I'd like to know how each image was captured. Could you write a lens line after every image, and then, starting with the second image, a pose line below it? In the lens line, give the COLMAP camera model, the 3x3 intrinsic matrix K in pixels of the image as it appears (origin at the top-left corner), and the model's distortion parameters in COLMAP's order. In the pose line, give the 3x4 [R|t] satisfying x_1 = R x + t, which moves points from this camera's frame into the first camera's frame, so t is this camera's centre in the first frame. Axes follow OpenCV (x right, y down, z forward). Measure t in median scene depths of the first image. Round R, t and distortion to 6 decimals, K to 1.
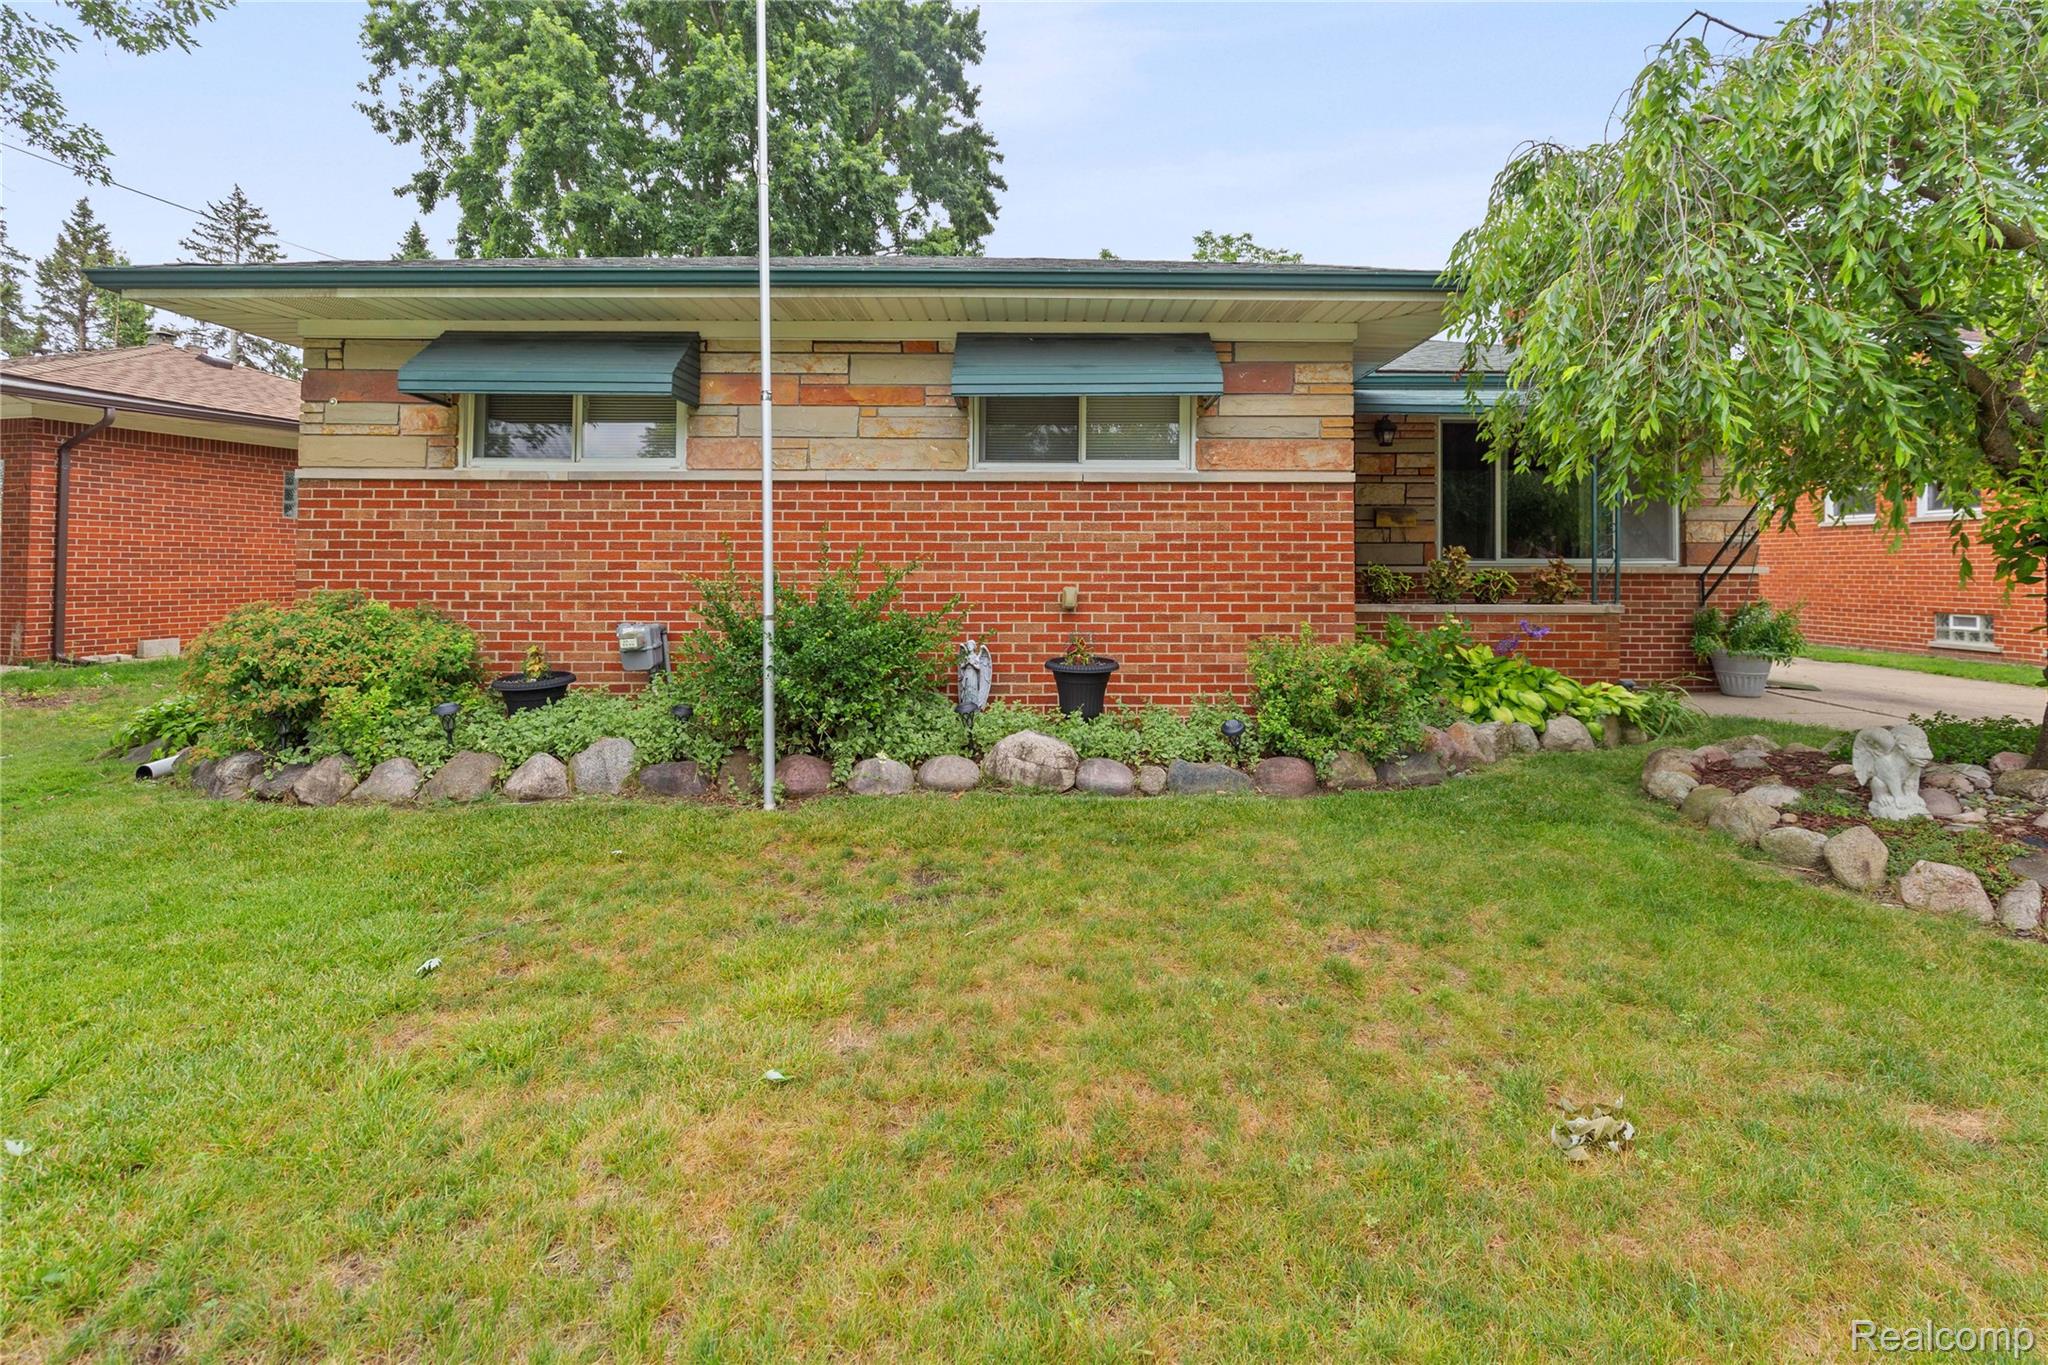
lens RADIAL K [[1006.9, 0, 1050.4], [0, 1006.9, 545.9], [0, 0, 1]] dist [0.005165, -0.001858]
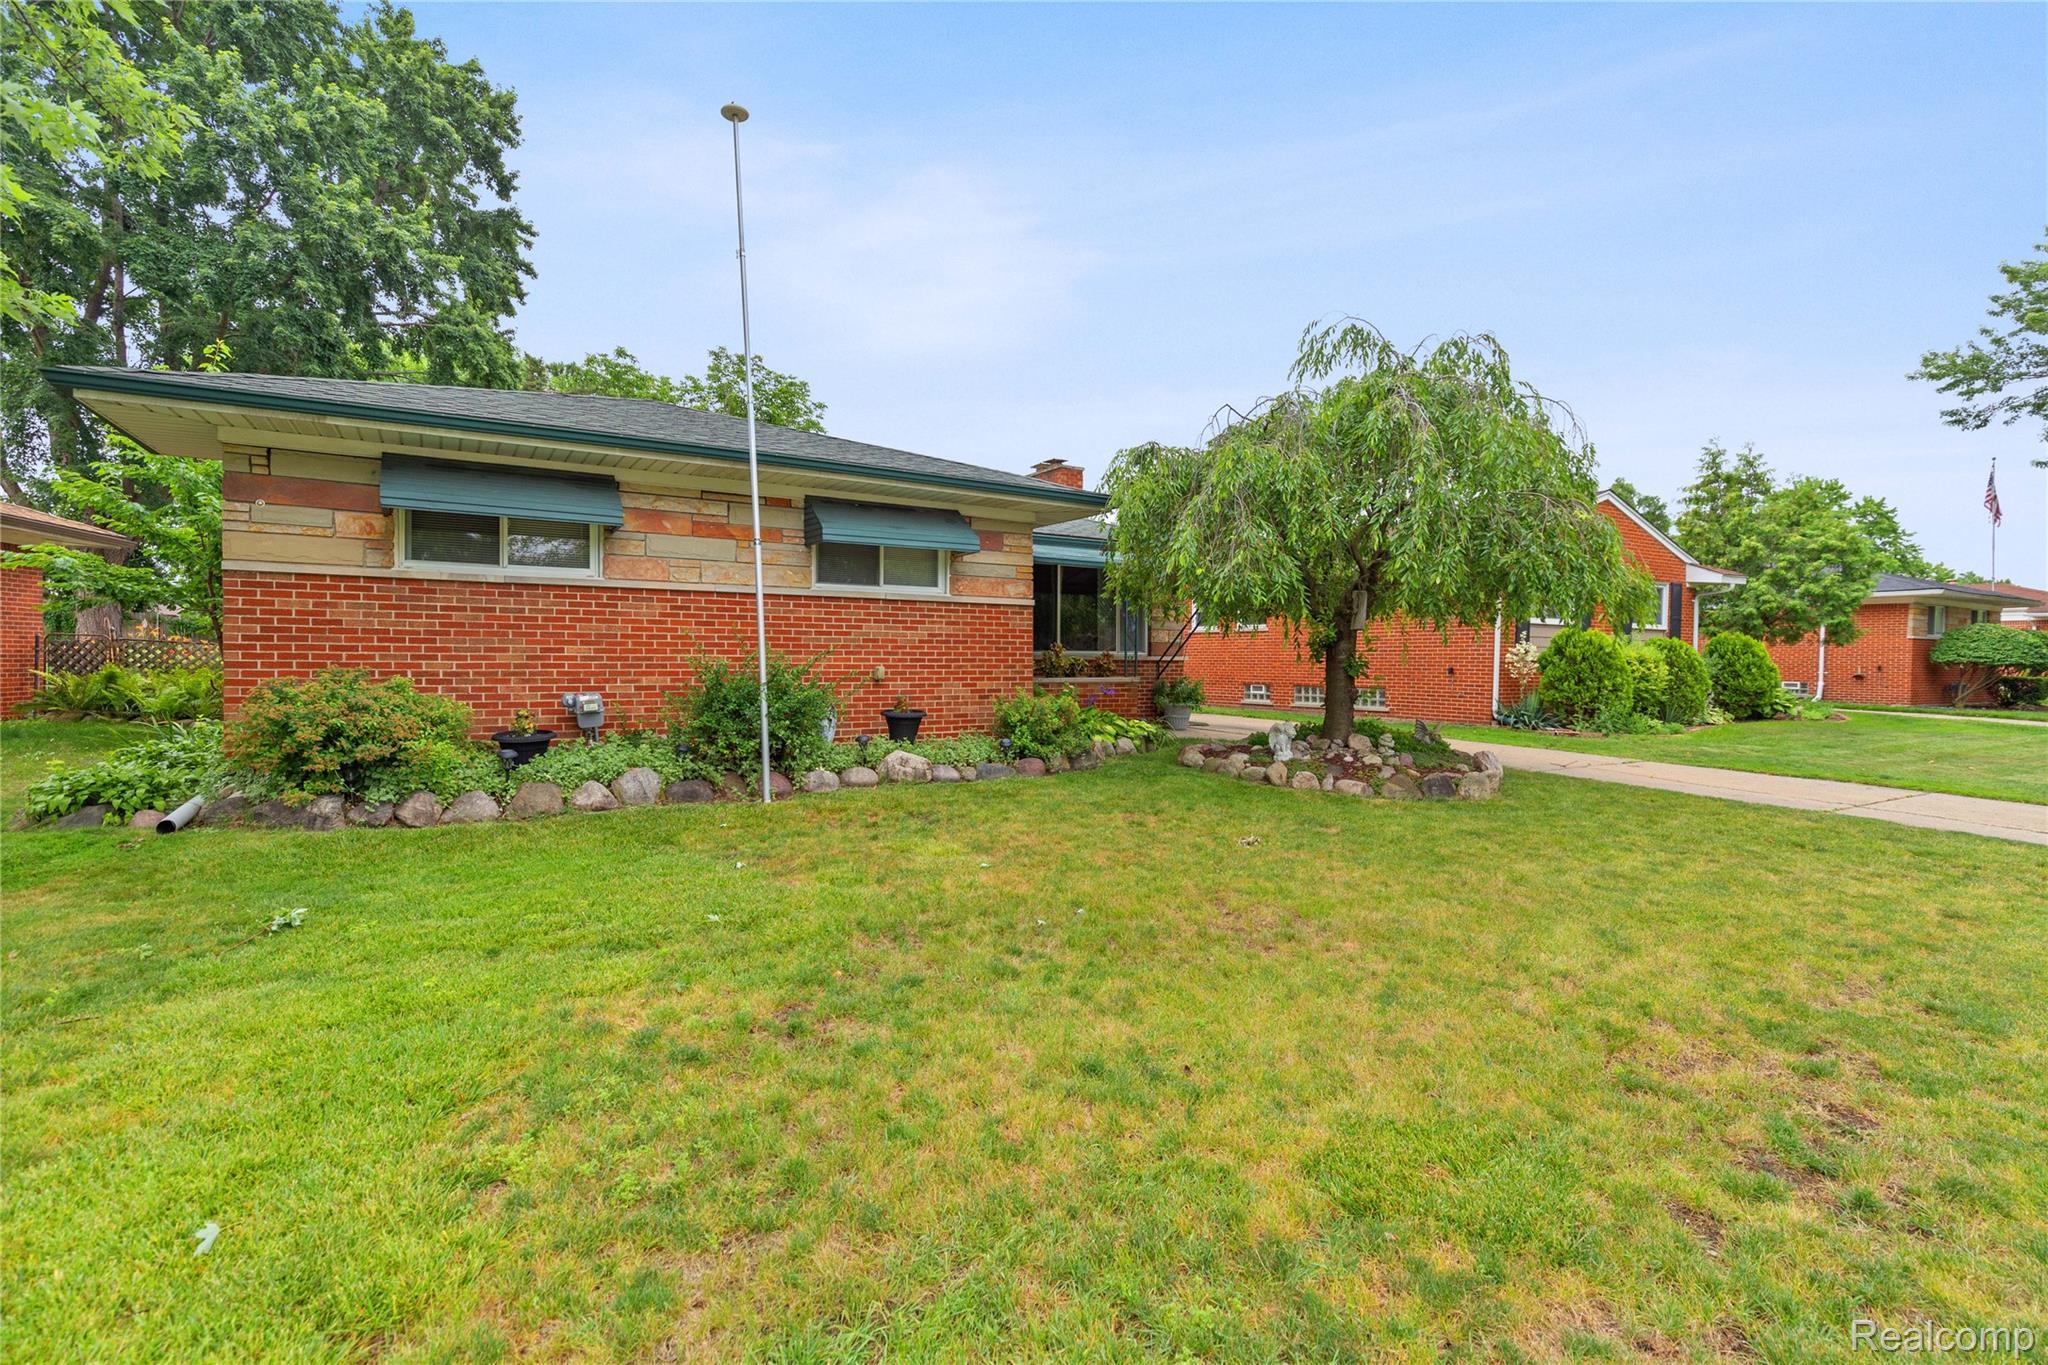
lens RADIAL K [[1006.9, 0, 1022.1], [0, 1006.9, 680.4], [0, 0, 1]] dist [0.005165, -0.001858]
pose [[0.847174, -0.007104, 0.531268, -0.603526], [-0.016043, 0.999113, 0.038943, -0.001833], [-0.531073, -0.041514, 0.846308, -0.431141]]
